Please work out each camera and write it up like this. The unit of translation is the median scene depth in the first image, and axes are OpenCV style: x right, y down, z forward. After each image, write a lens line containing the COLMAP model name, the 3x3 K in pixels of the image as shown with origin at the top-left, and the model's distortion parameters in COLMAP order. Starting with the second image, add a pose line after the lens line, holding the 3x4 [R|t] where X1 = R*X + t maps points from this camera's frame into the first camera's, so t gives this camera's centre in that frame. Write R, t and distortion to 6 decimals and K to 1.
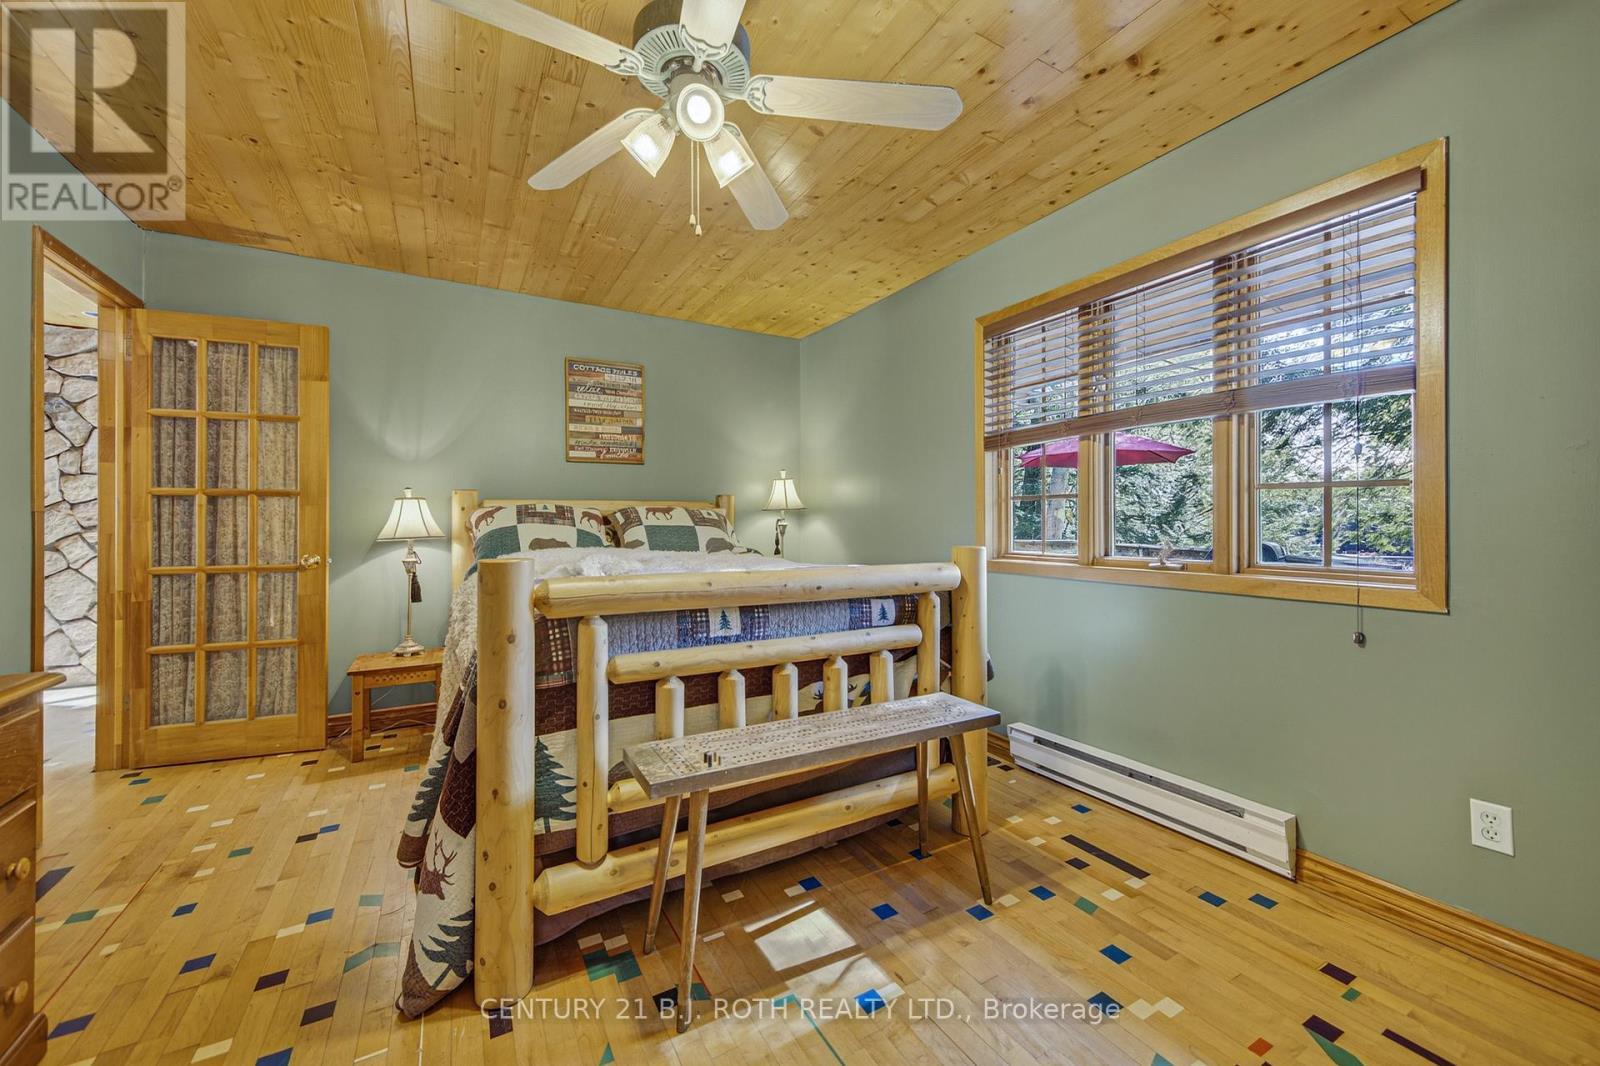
lens RADIAL K [[607.1, 0, 808.4], [0, 607.1, 525.5], [0, 0, 1]] dist [0.000712, 0.000089]
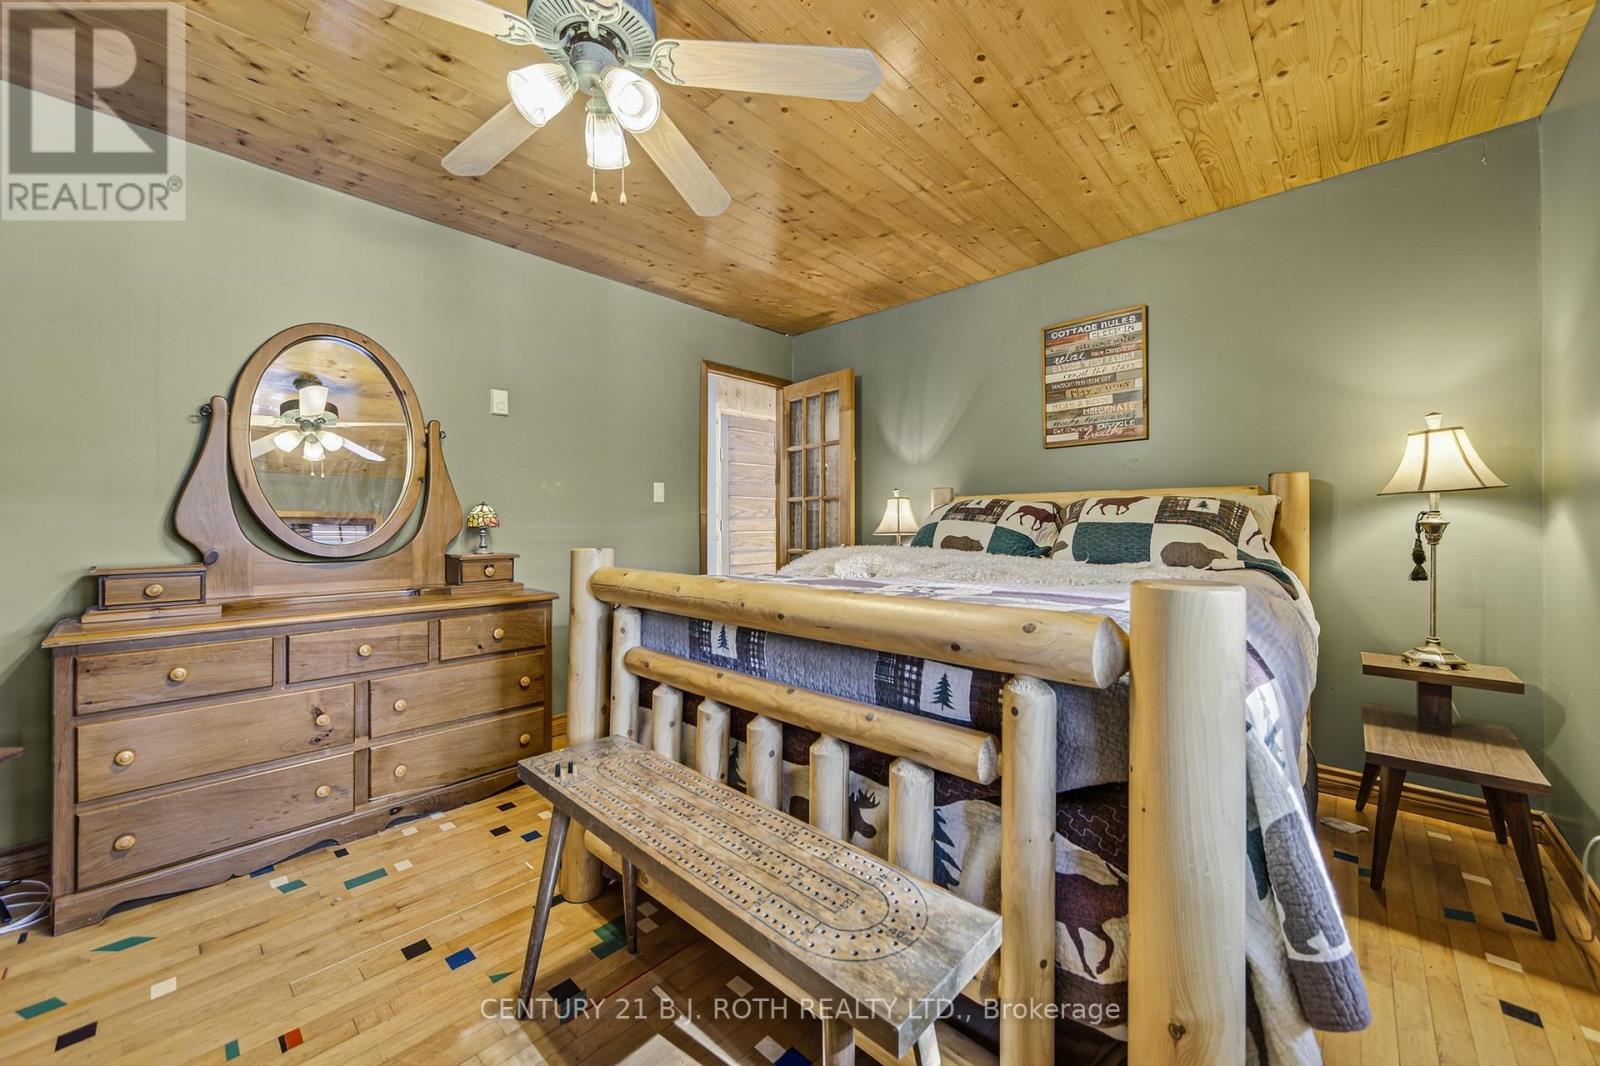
lens RADIAL K [[607.1, 0, 800.3], [0, 607.1, 524.3], [0, 0, 1]] dist [0.000712, 0.000089]
pose [[0.291436, 0.003925, -0.956582, 0.372629], [-0.002322, 0.999992, 0.003396, 0.000028], [0.956588, 0.001231, 0.291442, 0.474587]]
